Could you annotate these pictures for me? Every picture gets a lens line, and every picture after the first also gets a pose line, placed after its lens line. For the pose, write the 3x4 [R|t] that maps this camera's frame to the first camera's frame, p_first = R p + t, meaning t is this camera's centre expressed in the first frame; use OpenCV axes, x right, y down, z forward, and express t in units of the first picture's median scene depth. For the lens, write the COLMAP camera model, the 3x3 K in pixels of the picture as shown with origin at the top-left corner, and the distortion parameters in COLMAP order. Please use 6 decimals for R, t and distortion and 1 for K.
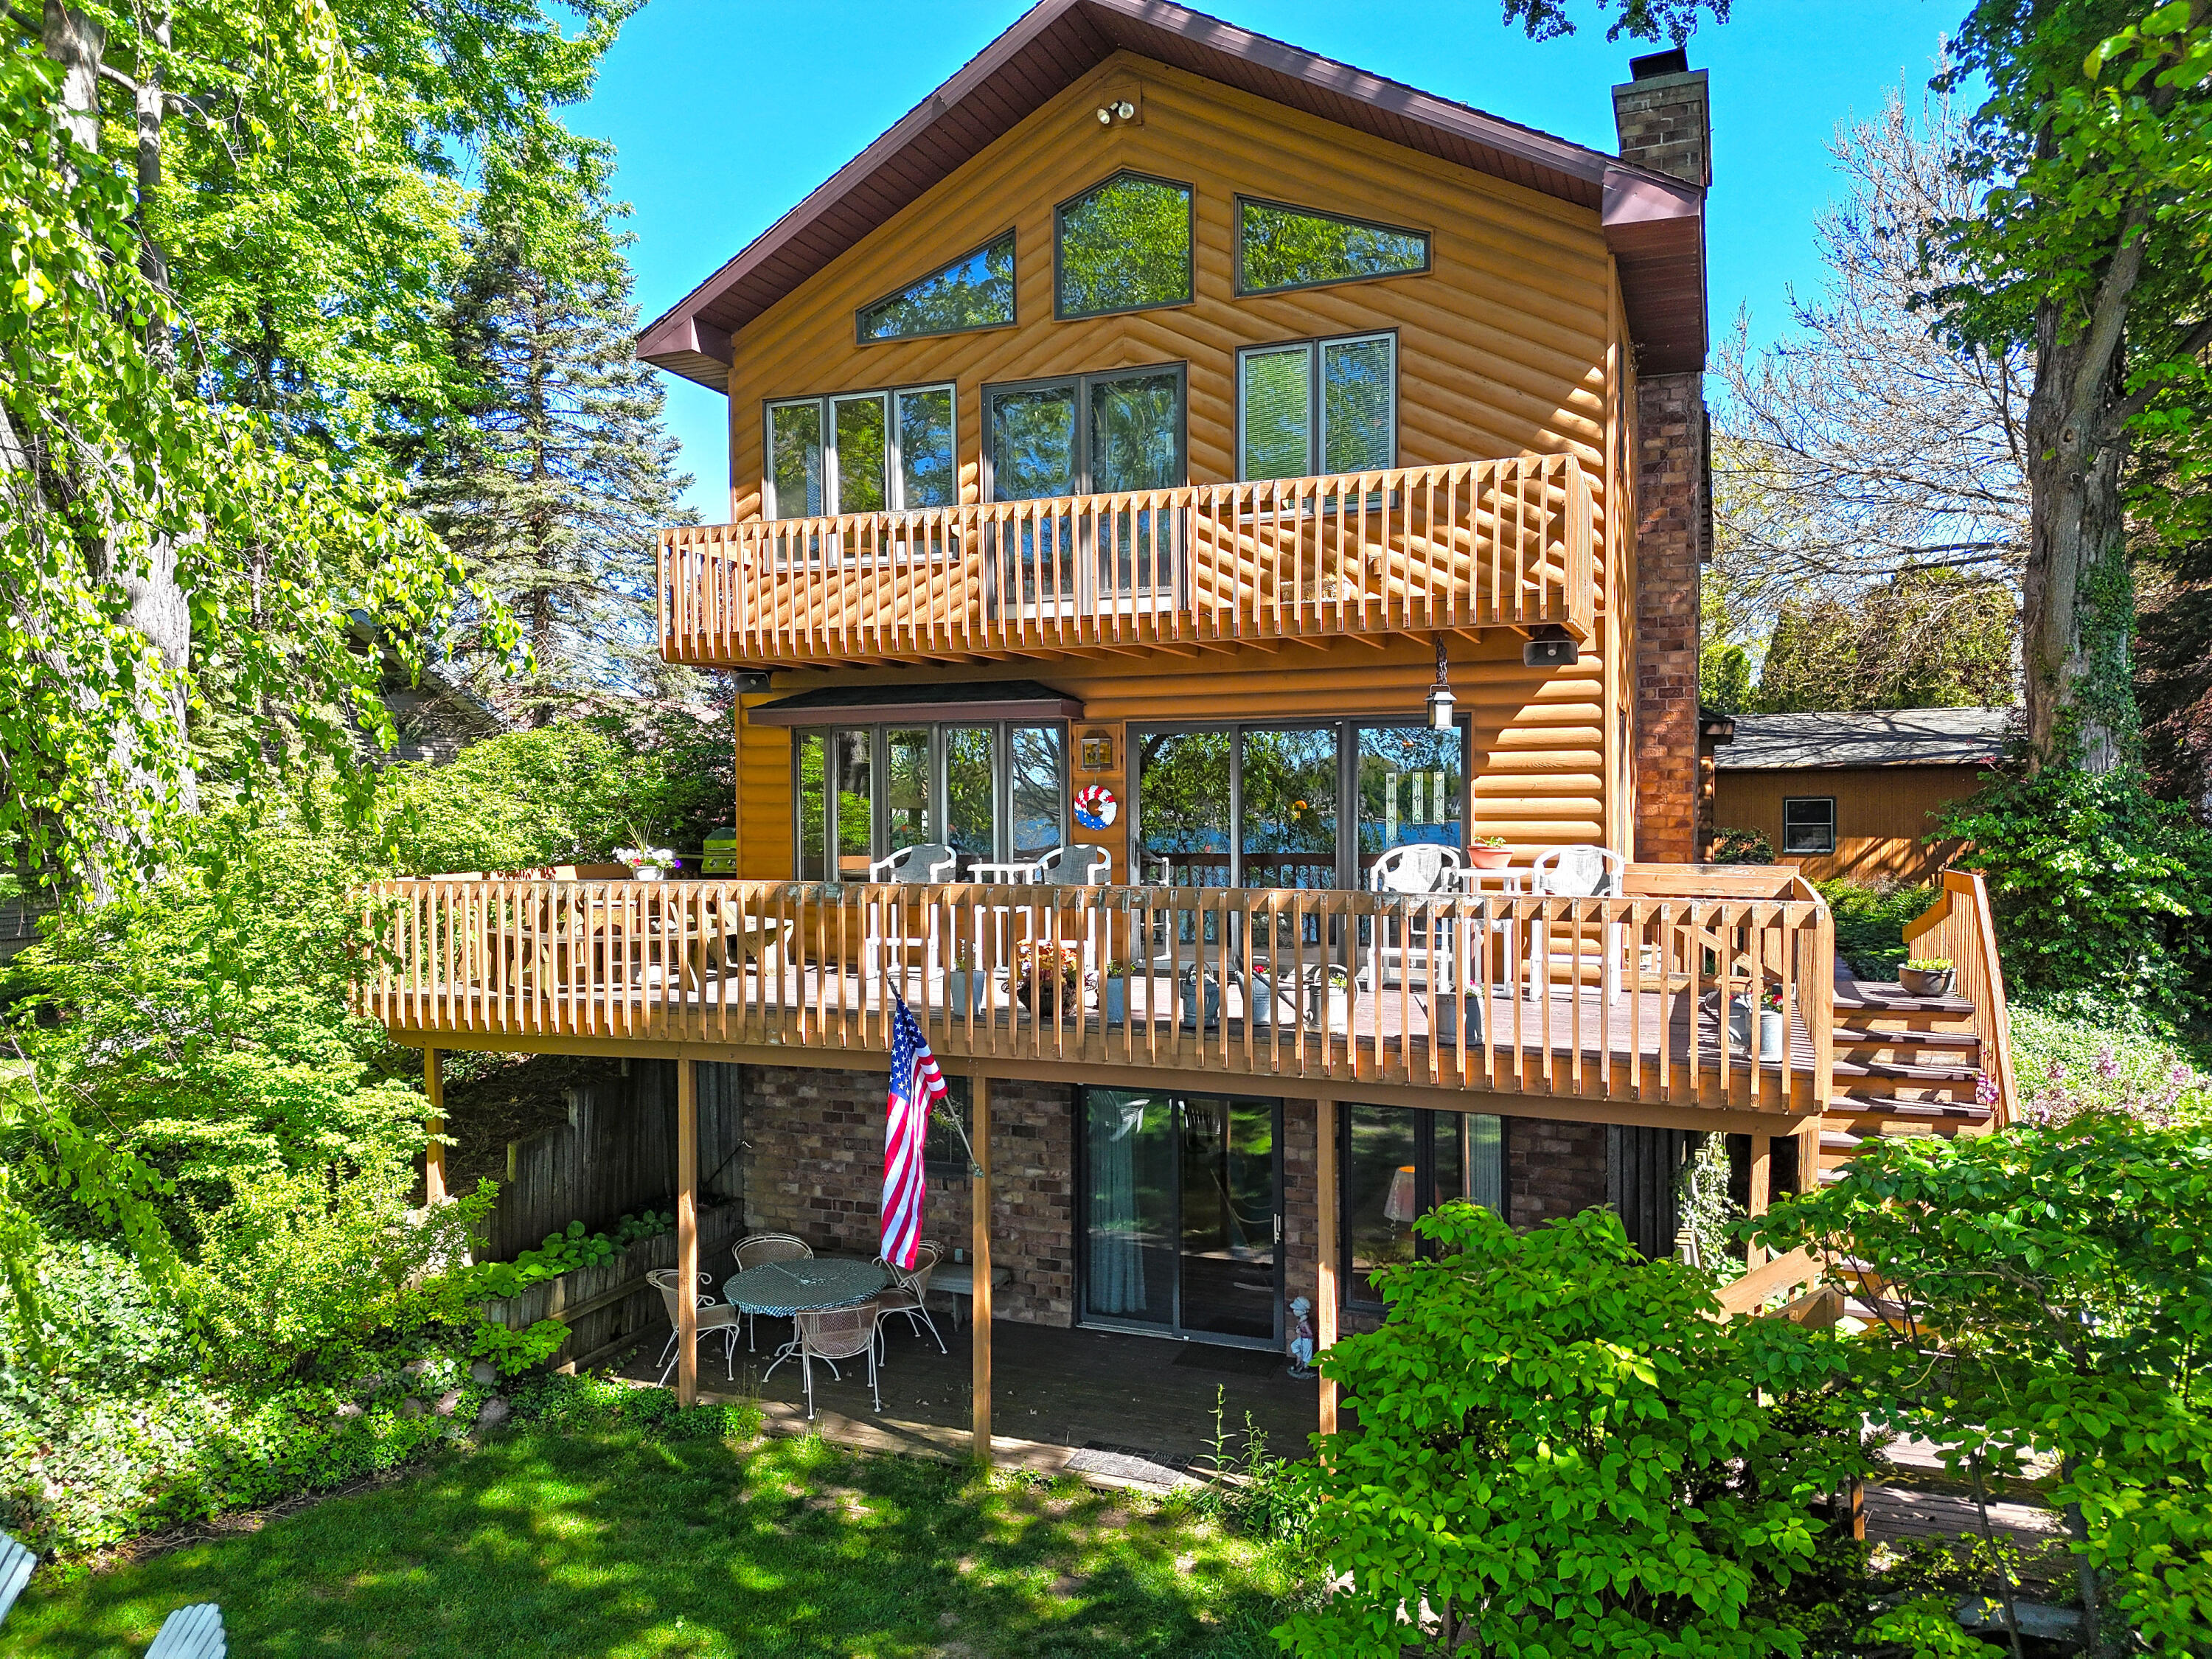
lens RADIAL K [[1542.8, 0, 1114.9], [0, 1542.8, 839.0], [0, 0, 1]] dist [0.052724, -0.040480]
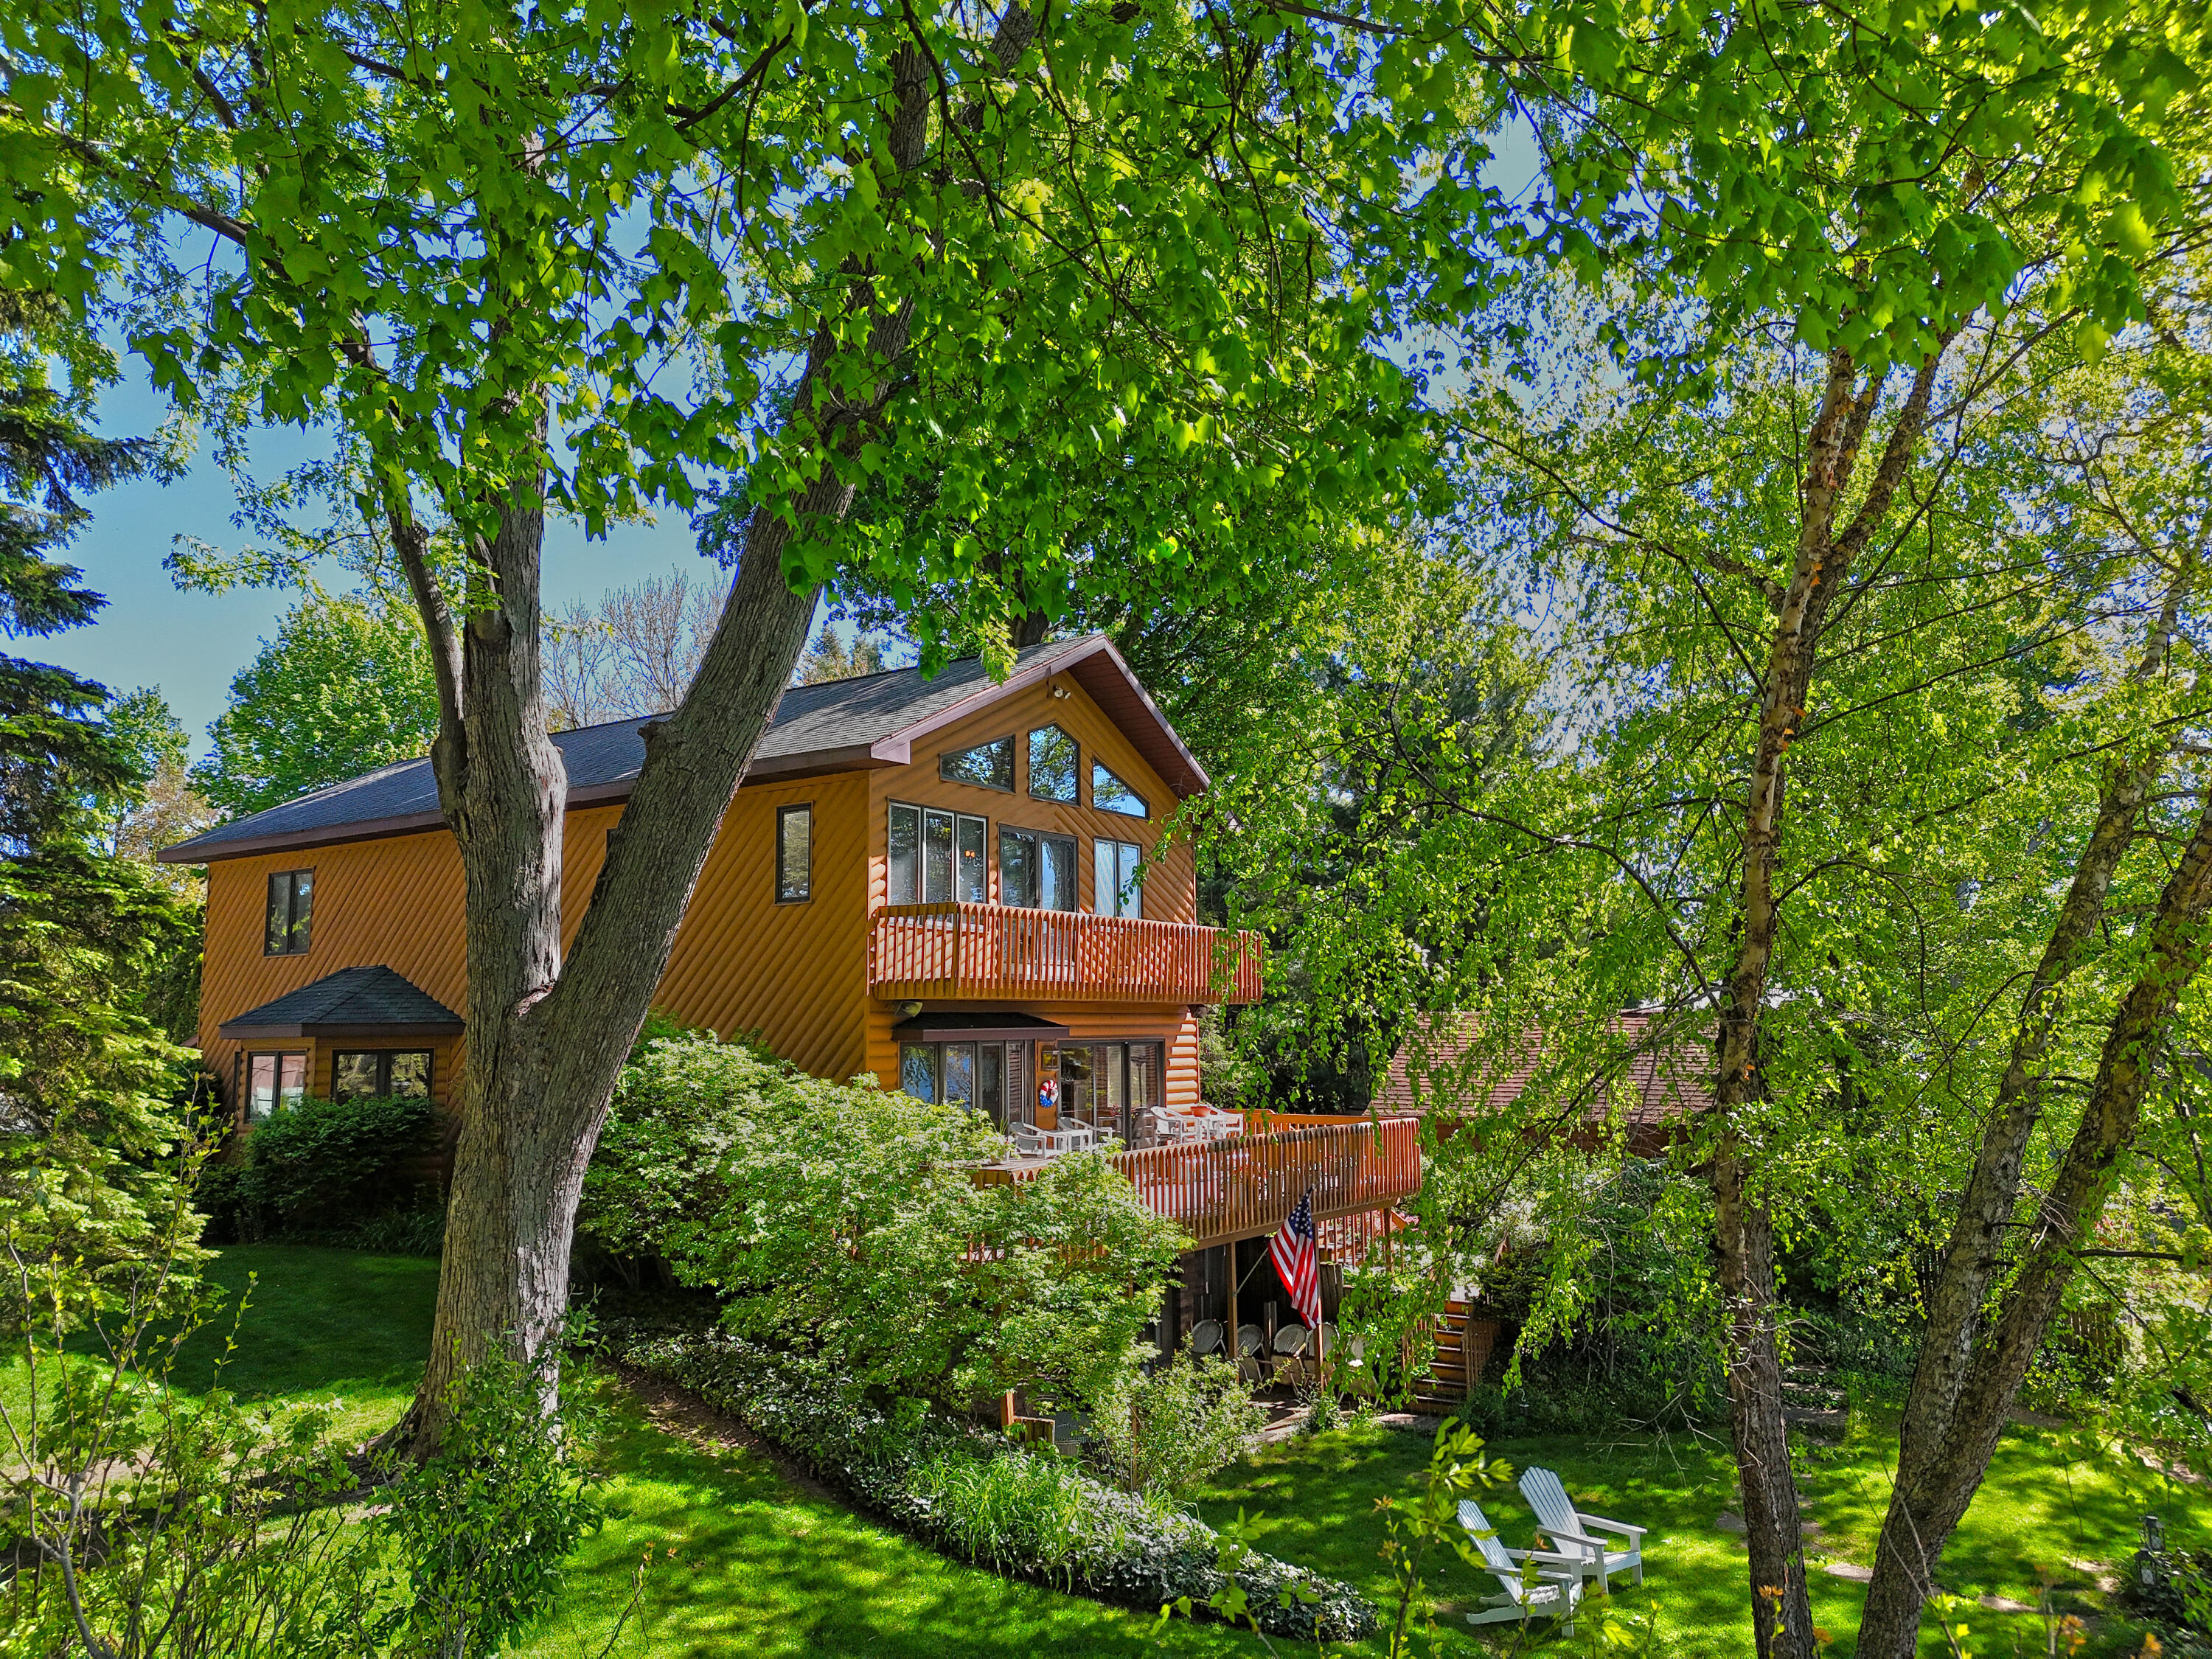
lens RADIAL K [[1539.1, 0, 1115.2], [0, 1539.1, 837.5], [0, 0, 1]] dist [0.062323, -0.058019]
pose [[0.212619, 0.129981, 0.968451, -1.771902], [0.029699, 0.989795, -0.139366, -0.065348], [-0.976684, 0.058393, 0.206589, 0.635685]]
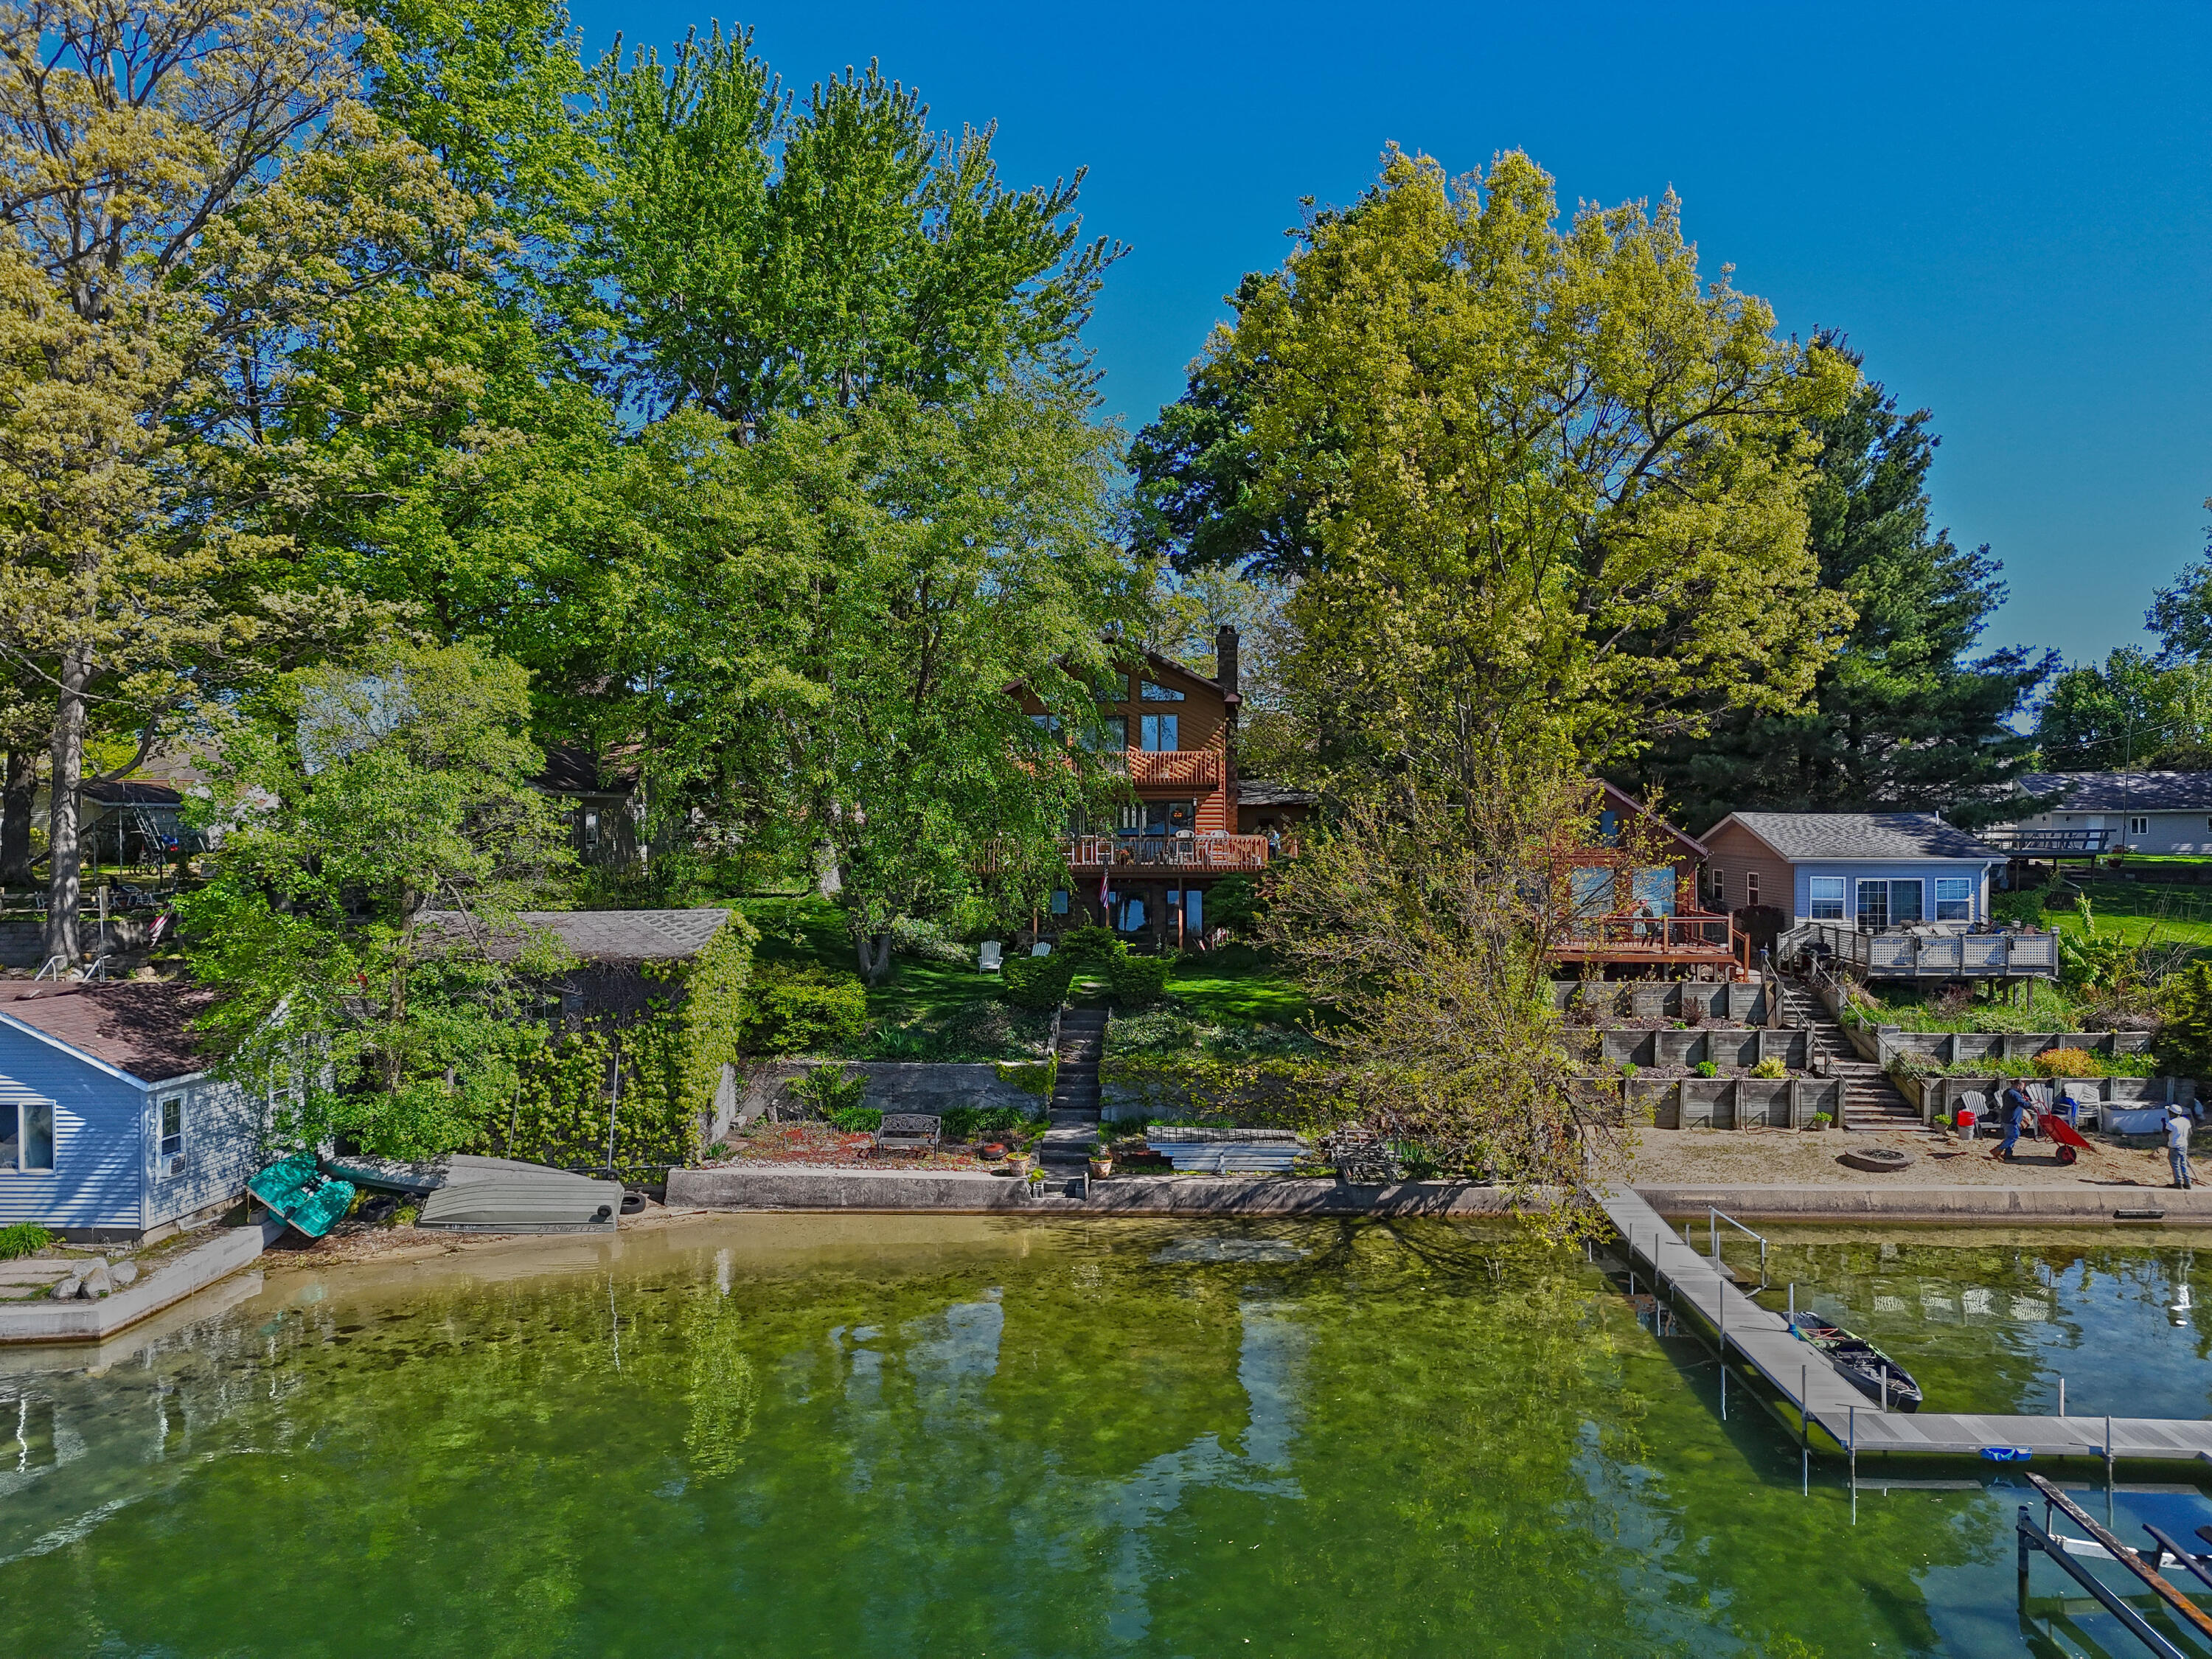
lens RADIAL K [[1539.1, 0, 1115.2], [0, 1539.1, 837.5], [0, 0, 1]] dist [0.062323, -0.058019]
pose [[0.954723, -0.008118, 0.297386, -1.372554], [0.006524, 0.999959, 0.006350, -0.002805], [-0.297425, -0.004123, 0.954736, -3.340476]]
